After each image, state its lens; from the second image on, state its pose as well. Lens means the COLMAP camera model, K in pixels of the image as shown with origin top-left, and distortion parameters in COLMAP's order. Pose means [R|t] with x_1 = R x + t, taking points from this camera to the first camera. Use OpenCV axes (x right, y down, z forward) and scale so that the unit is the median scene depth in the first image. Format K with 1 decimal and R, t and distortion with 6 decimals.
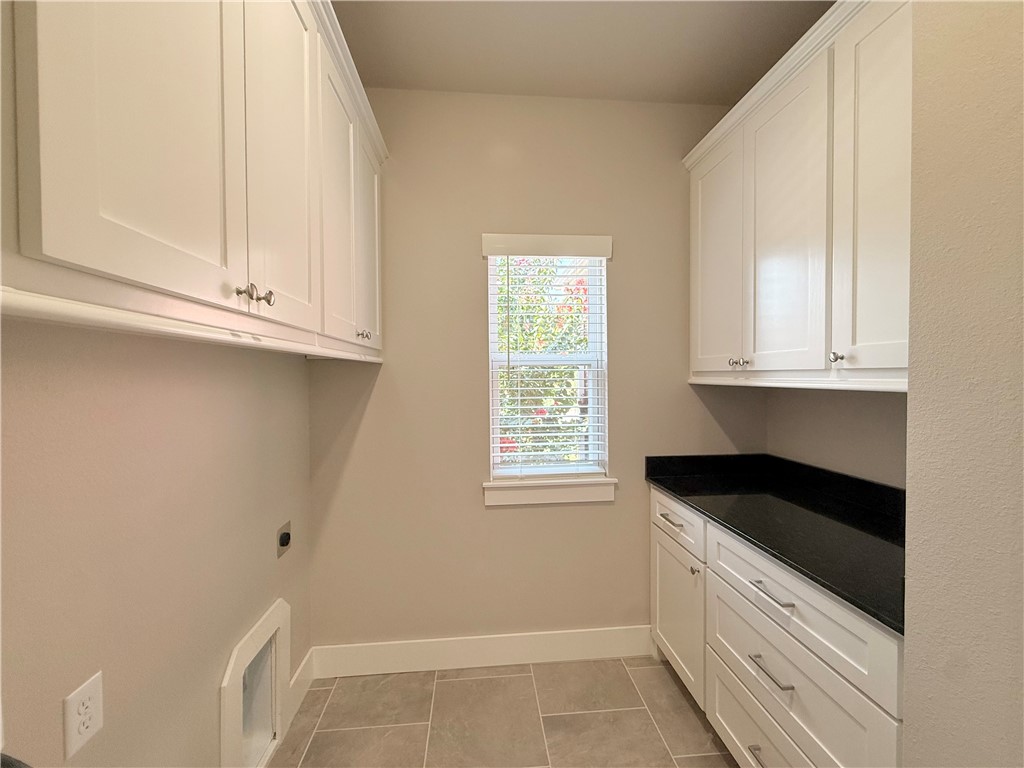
lens RADIAL K [[410.4, 0, 512.2], [0, 410.4, 384.8], [0, 0, 1]] dist [-0.004379, 0.001354]
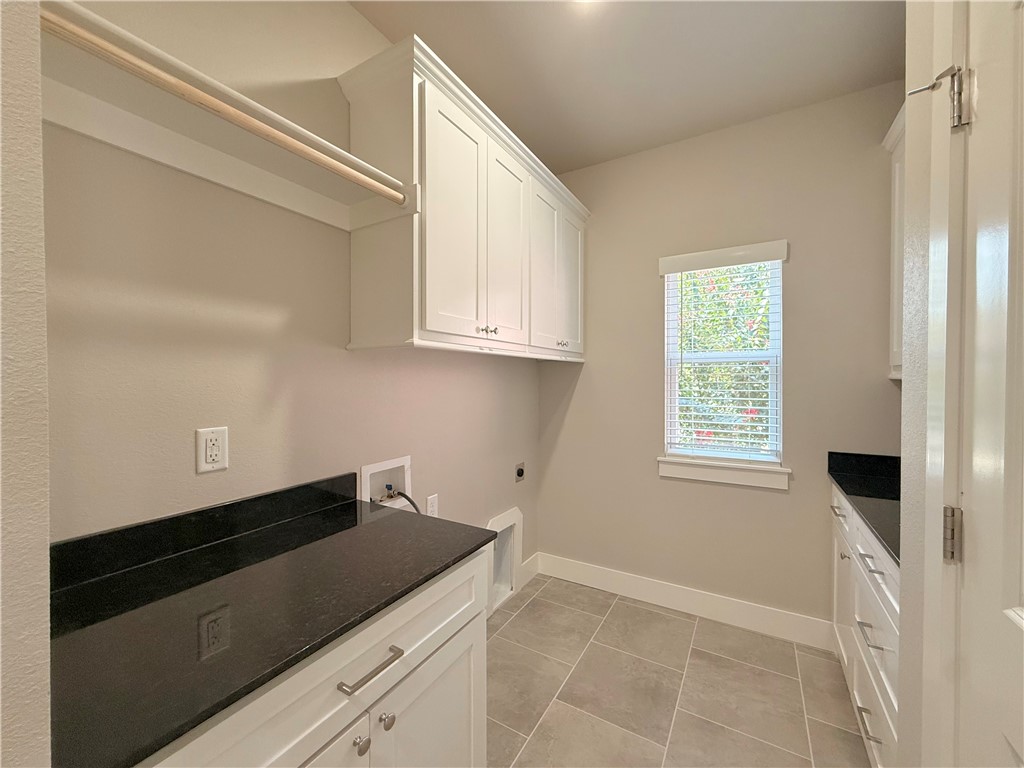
lens RADIAL K [[410.4, 0, 512.5], [0, 410.4, 388.1], [0, 0, 1]] dist [-0.004379, 0.001354]
pose [[0.813843, 0.018433, -0.580792, 0.309895], [-0.017429, 0.999821, 0.007310, 0.029829], [0.580823, 0.004173, 0.814019, -0.294935]]
